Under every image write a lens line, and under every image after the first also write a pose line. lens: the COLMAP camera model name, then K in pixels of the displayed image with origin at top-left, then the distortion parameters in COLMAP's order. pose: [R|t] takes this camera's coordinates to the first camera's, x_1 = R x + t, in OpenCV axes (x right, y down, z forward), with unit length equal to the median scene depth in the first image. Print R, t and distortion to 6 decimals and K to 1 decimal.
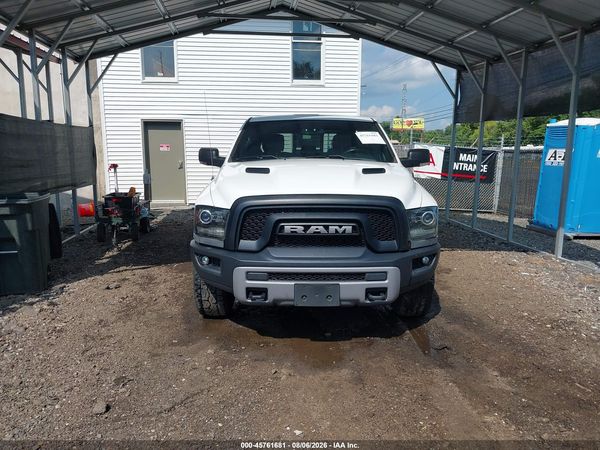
lens RADIAL K [[476.1, 0, 300.0], [0, 476.1, 214.1], [0, 0, 1]] dist [0.053400, -0.091648]
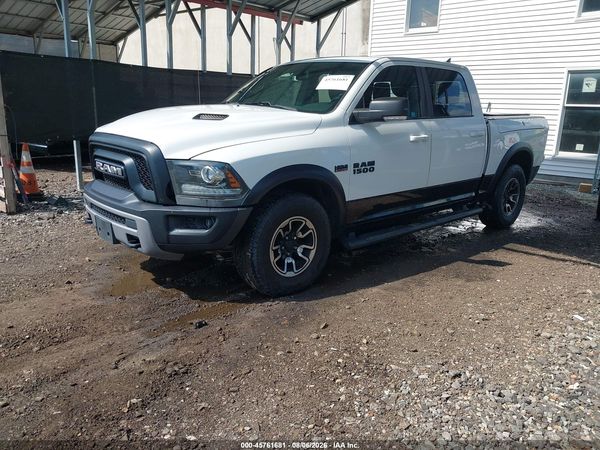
lens RADIAL K [[464.0, 0, 295.5], [0, 464.0, 234.1], [0, 0, 1]] dist [0.005160, -0.005227]
pose [[0.674431, 0.215555, -0.706172, 0.849493], [-0.124162, 0.975925, 0.179314, -0.048290], [0.727823, -0.033255, 0.684958, 0.478774]]
